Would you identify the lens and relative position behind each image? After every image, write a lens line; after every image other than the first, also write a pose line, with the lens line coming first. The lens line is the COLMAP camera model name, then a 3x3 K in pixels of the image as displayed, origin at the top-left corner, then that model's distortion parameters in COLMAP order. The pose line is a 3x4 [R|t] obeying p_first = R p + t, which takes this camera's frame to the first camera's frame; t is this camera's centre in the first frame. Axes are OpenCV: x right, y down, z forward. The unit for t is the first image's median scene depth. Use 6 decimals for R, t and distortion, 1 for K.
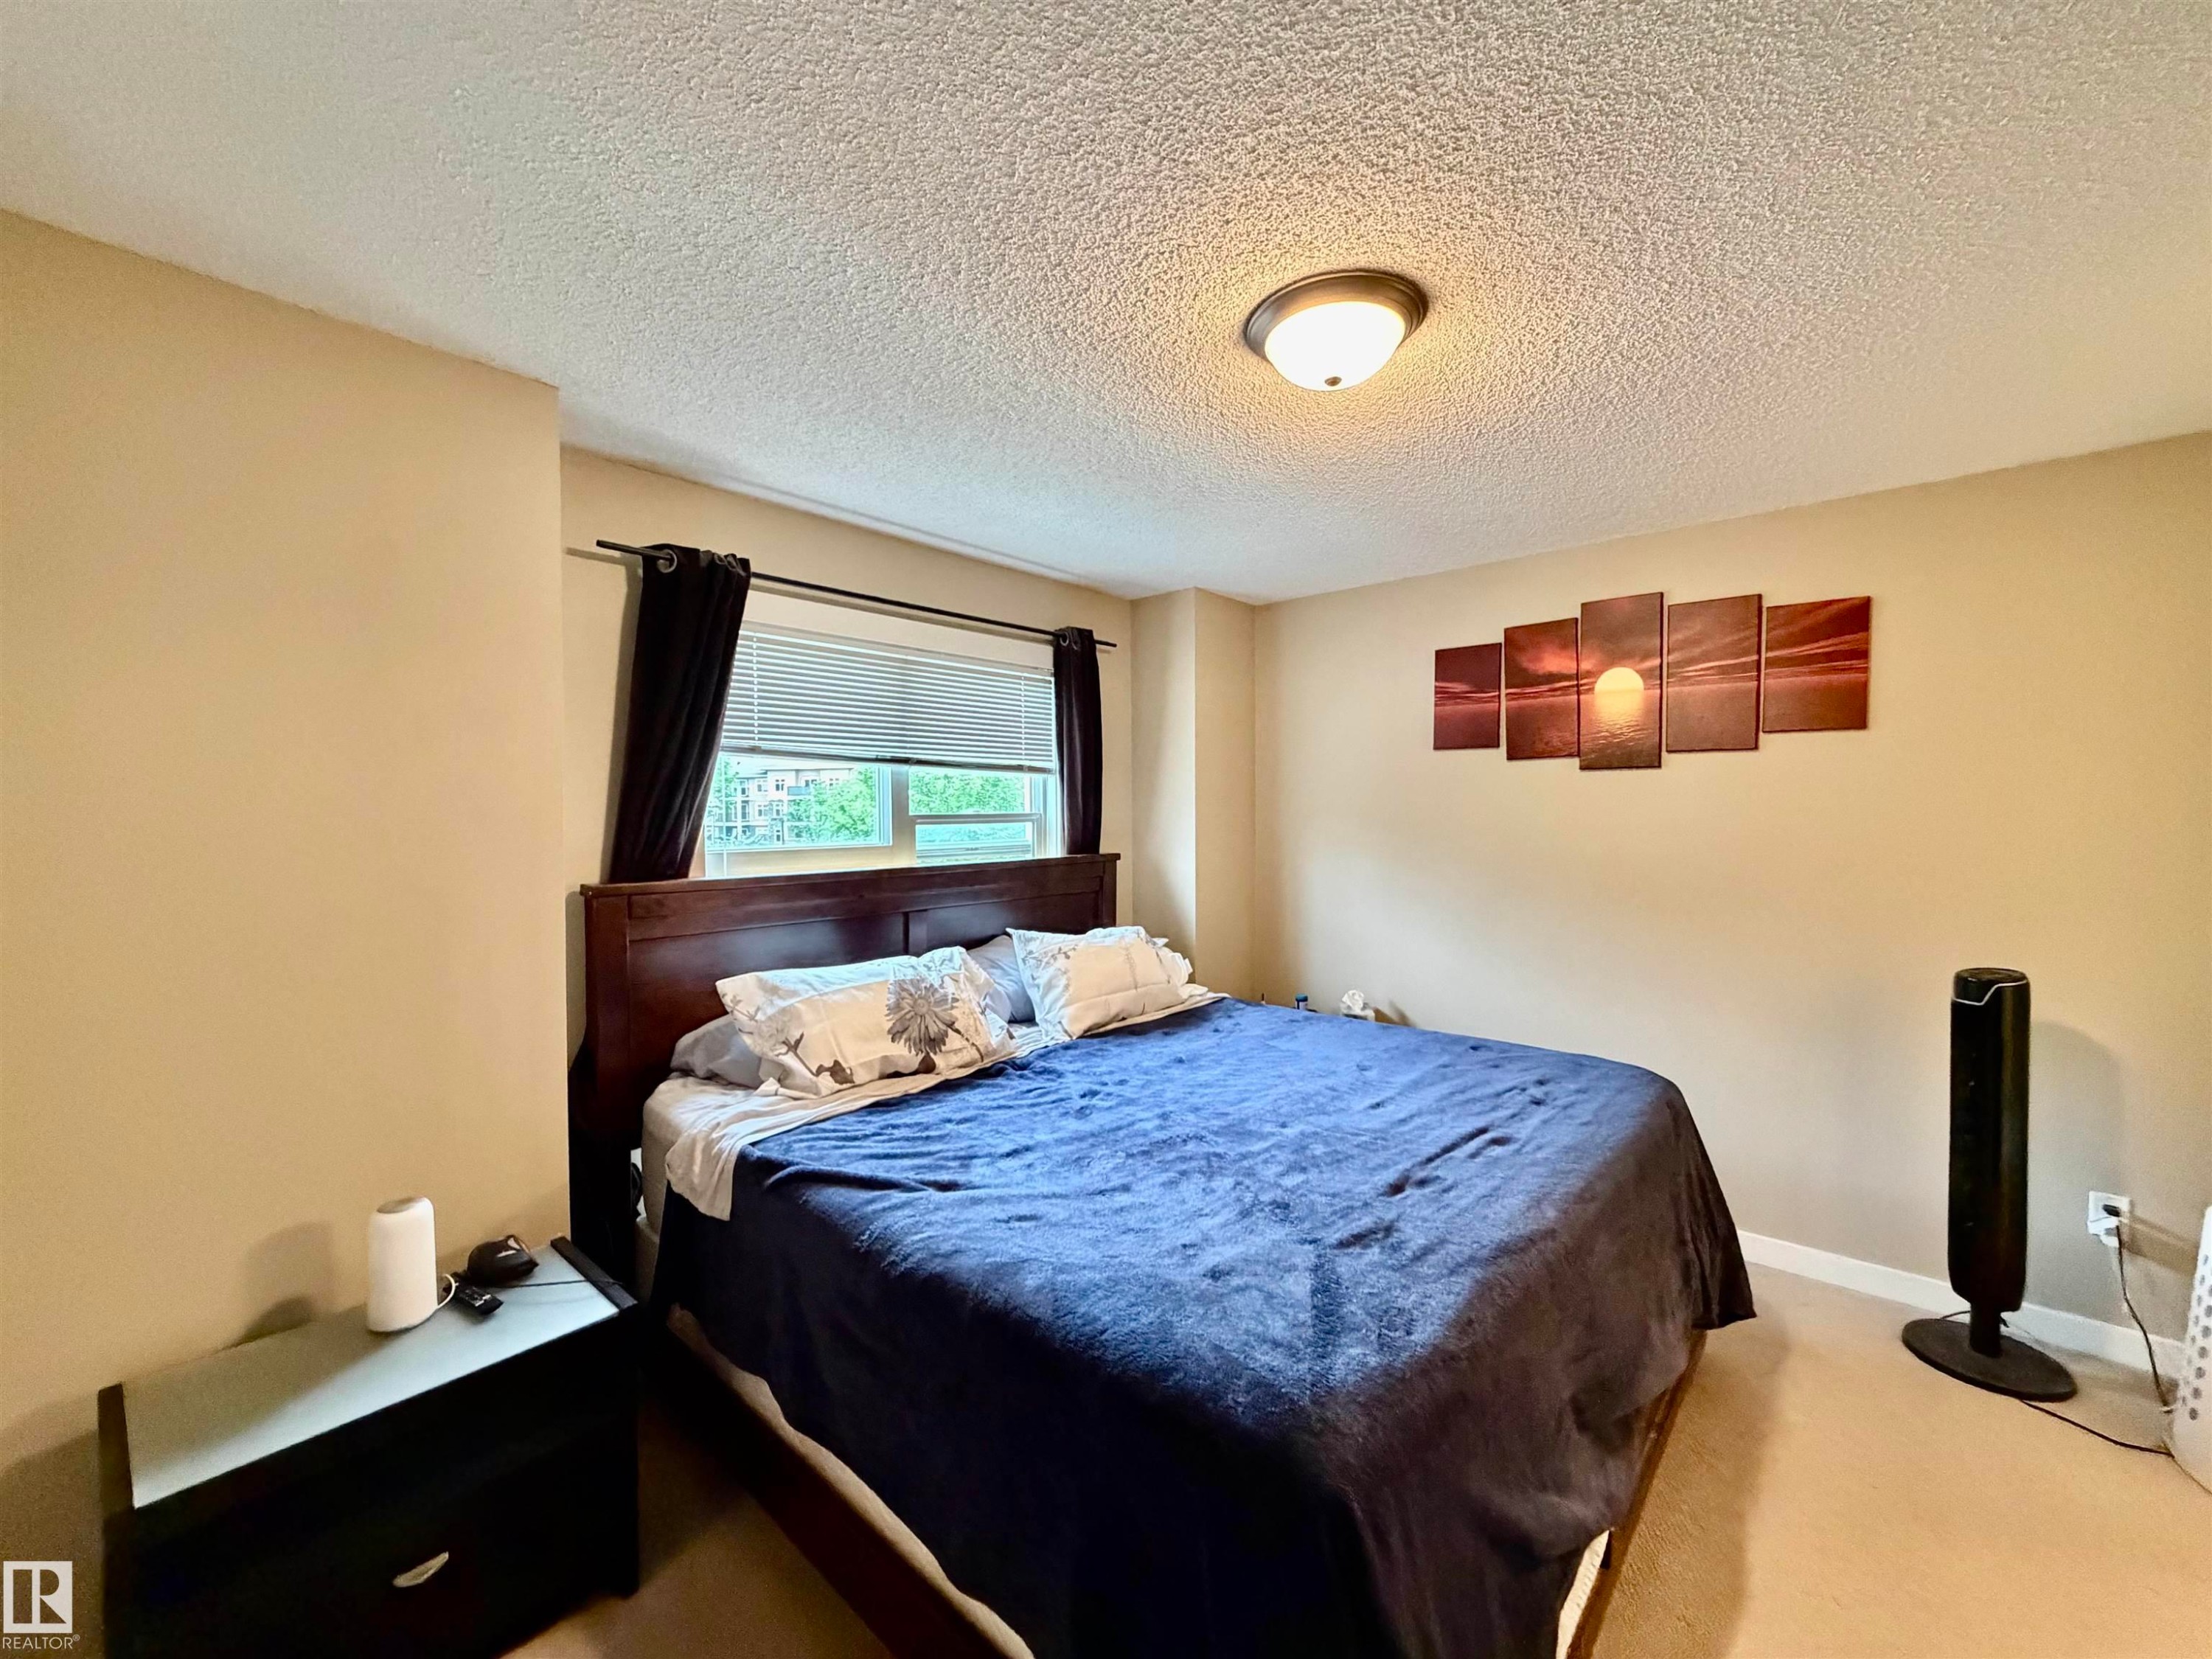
lens RADIAL K [[882.8, 0, 1092.2], [0, 882.8, 832.4], [0, 0, 1]] dist [-0.001289, -0.000684]
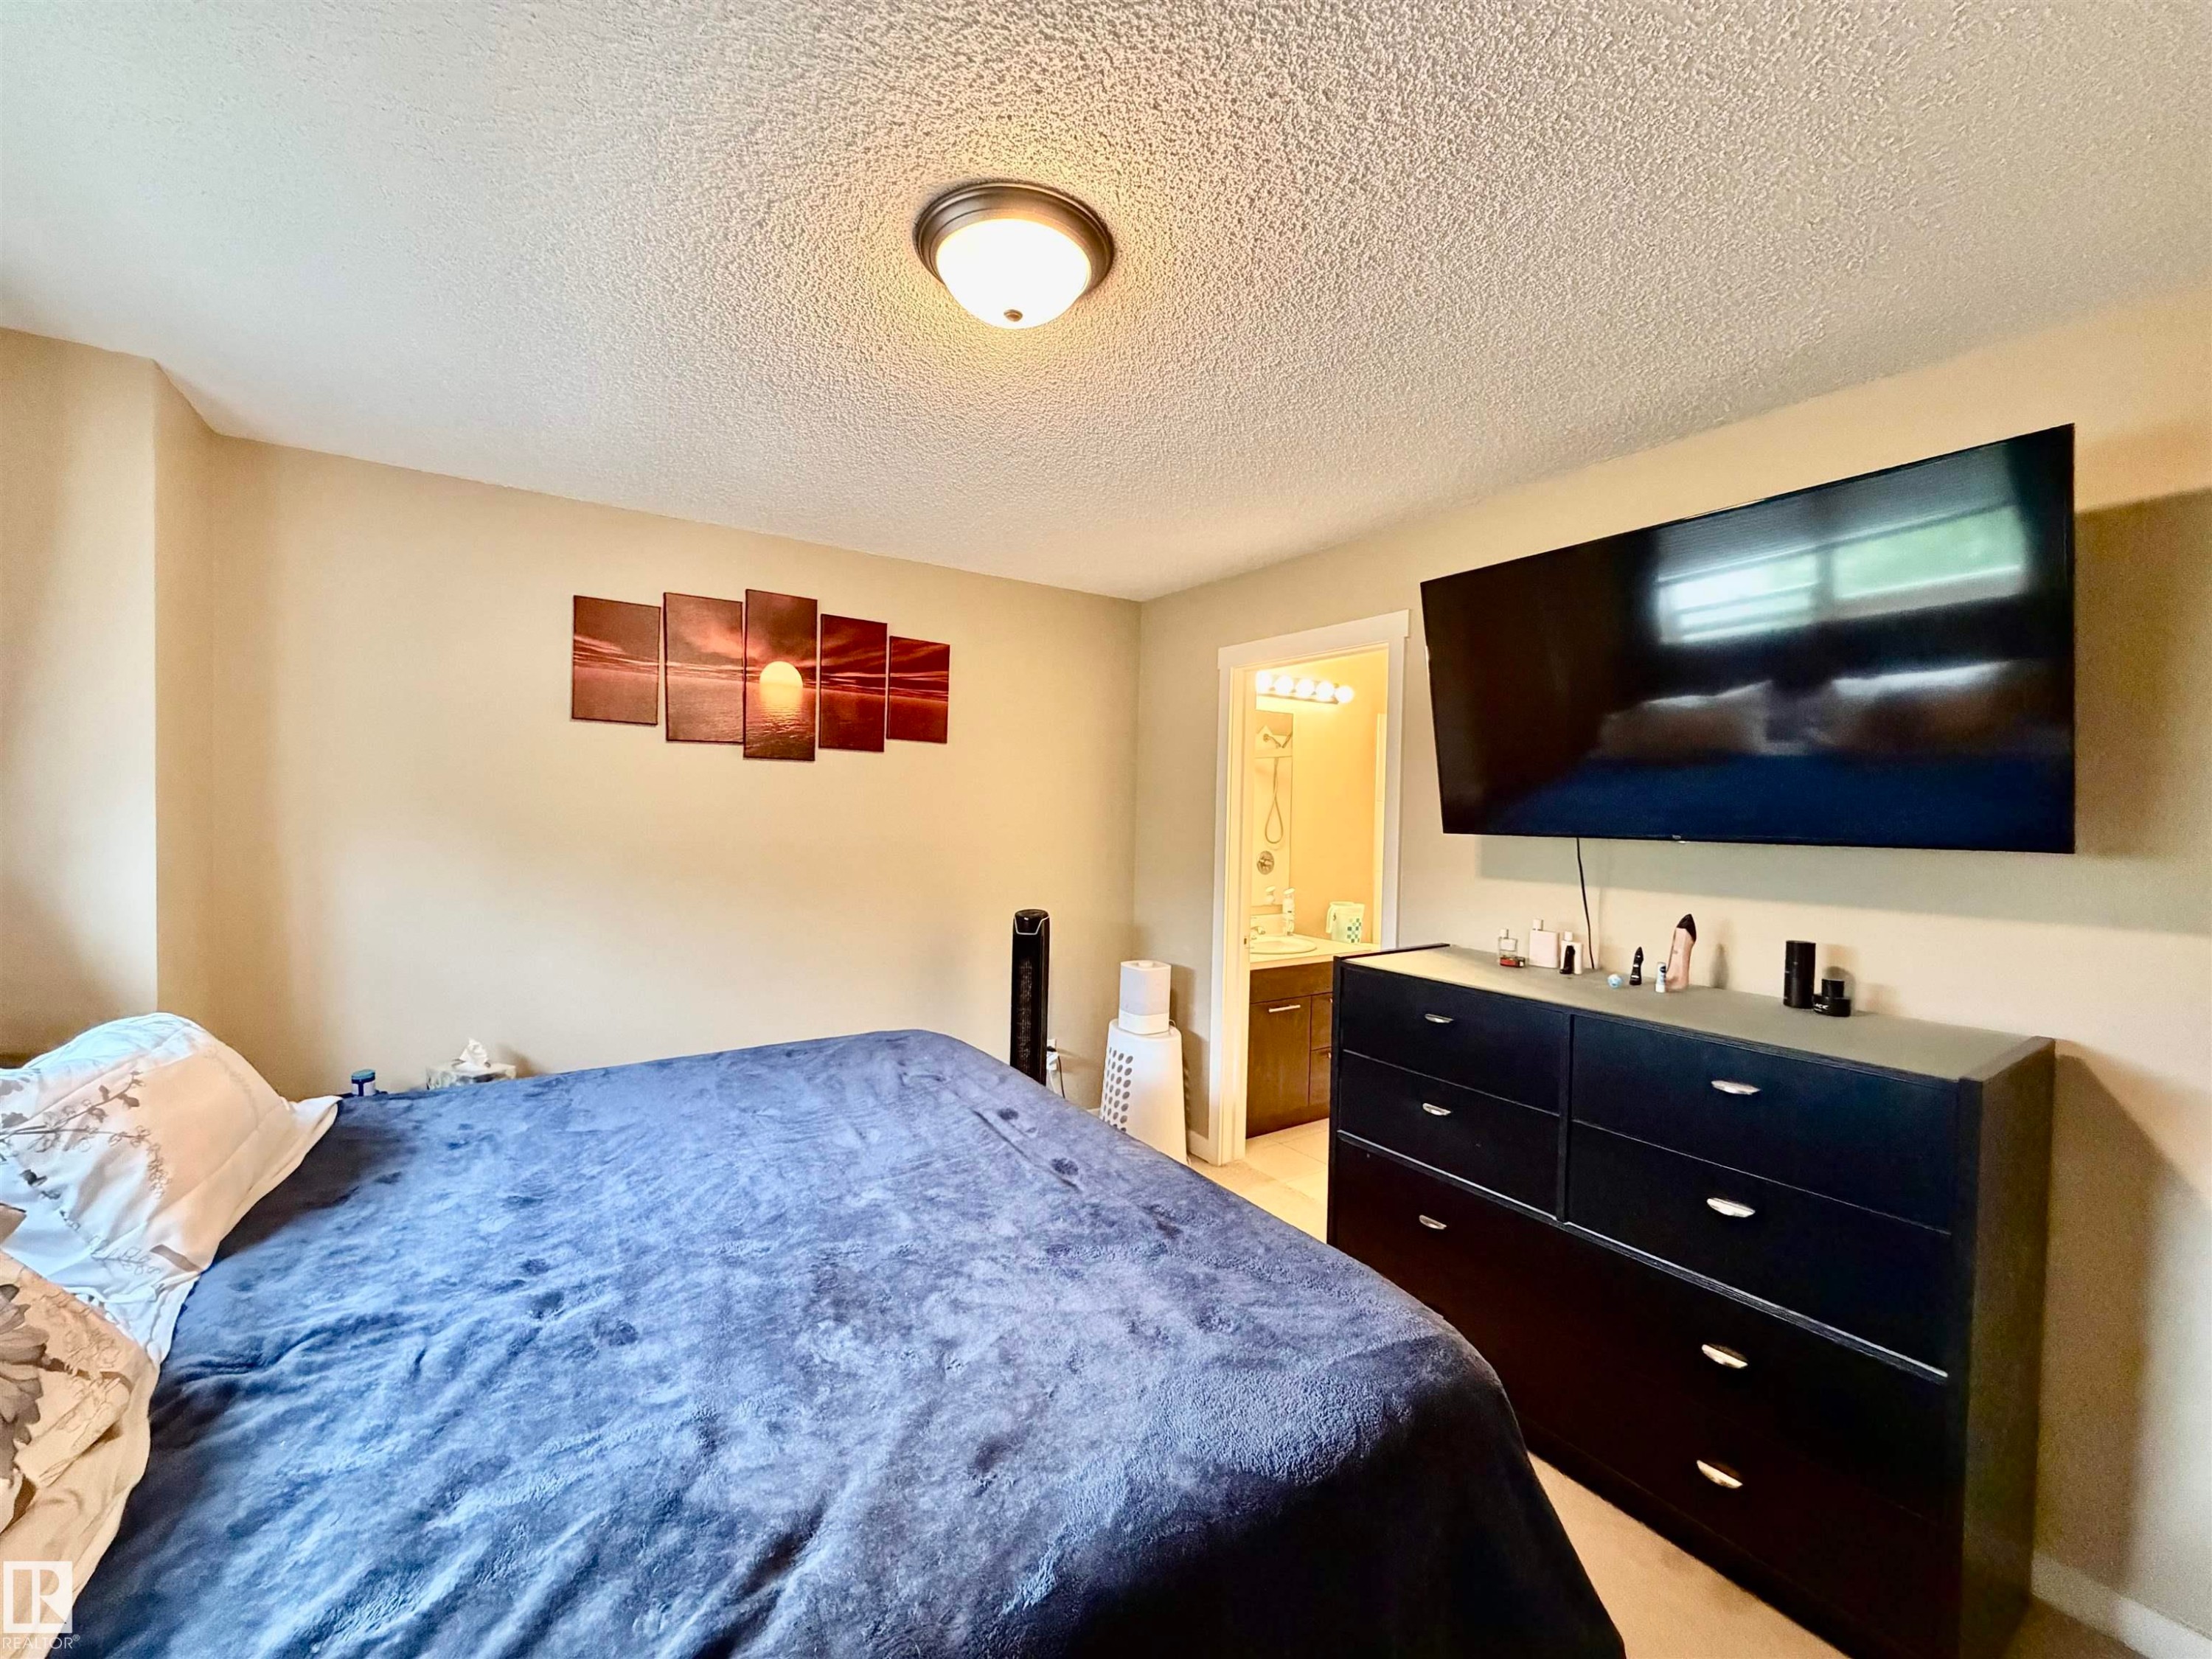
lens RADIAL K [[882.8, 0, 1100.9], [0, 882.8, 828.2], [0, 0, 1]] dist [-0.001289, -0.000684]
pose [[0.244121, -0.011587, 0.969676, -0.387368], [0.003668, 0.999932, 0.011026, -0.001867], [-0.969738, 0.000865, 0.244147, 0.470033]]
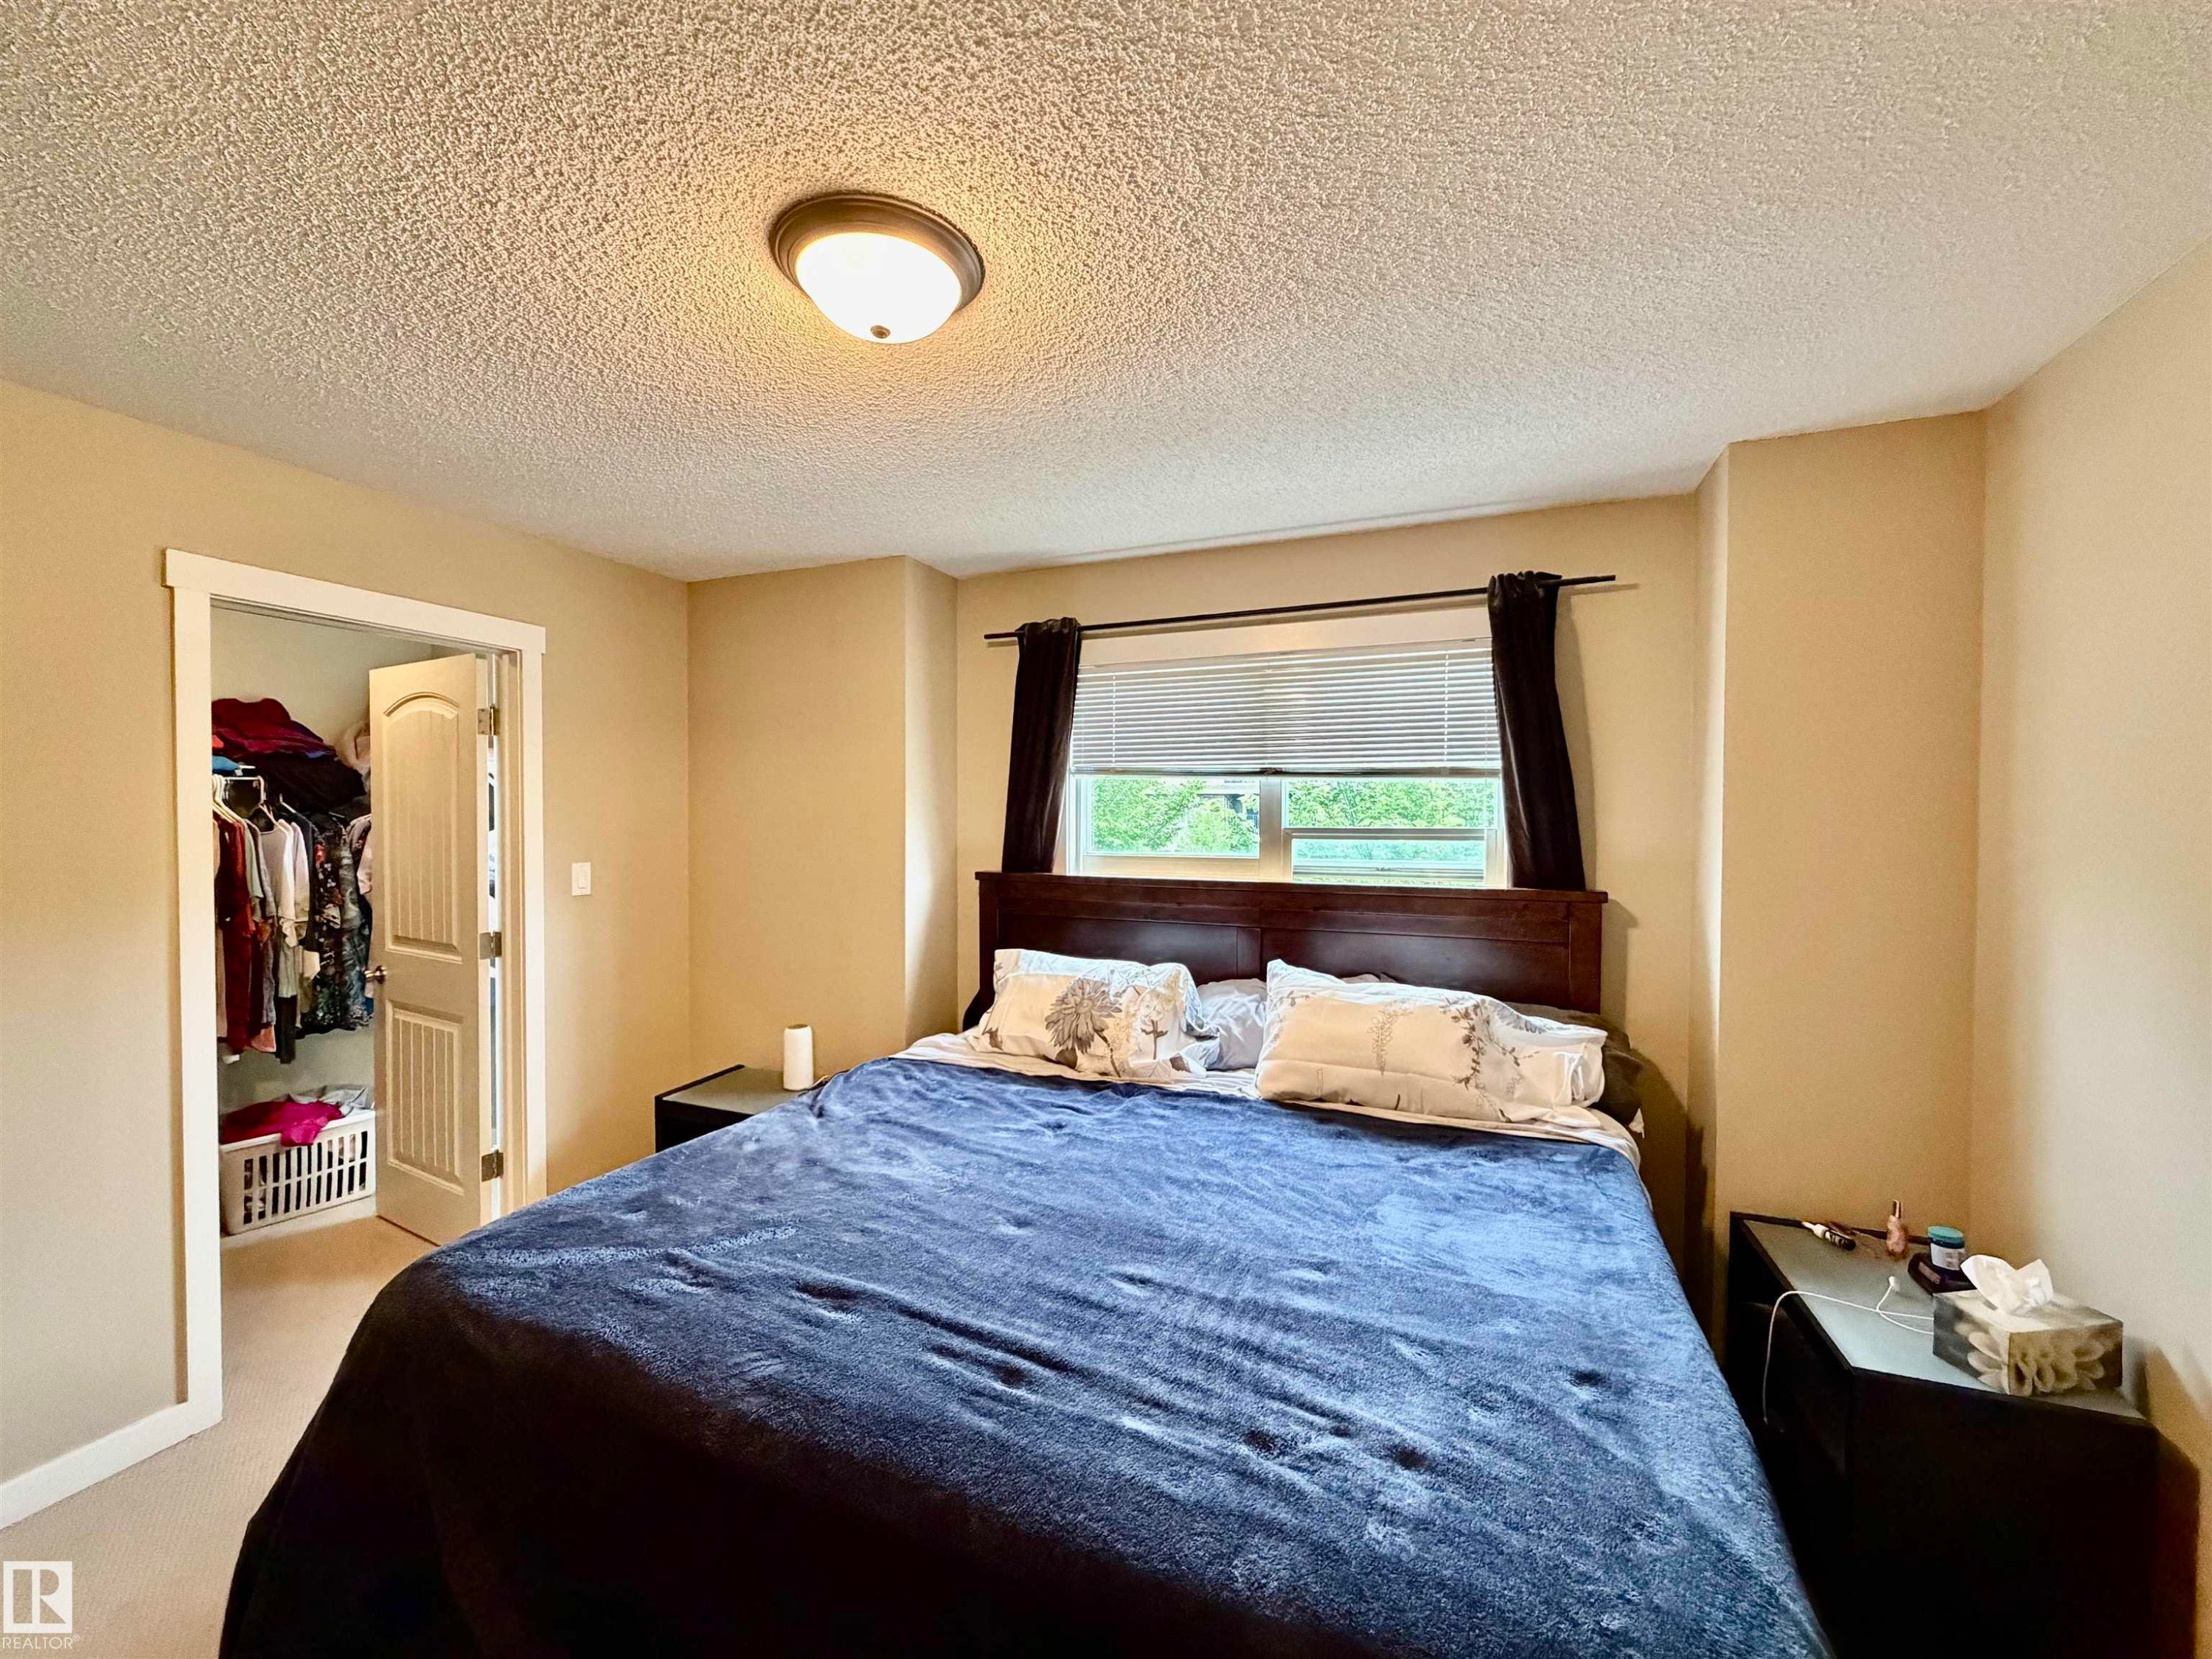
lens RADIAL K [[882.8, 0, 1102.2], [0, 882.8, 825.7], [0, 0, 1]] dist [-0.001289, -0.000684]
pose [[0.326815, 0.014508, -0.944977, 0.785028], [-0.030437, 0.999525, 0.004819, -0.026282], [0.944598, 0.027187, 0.327102, 0.634413]]
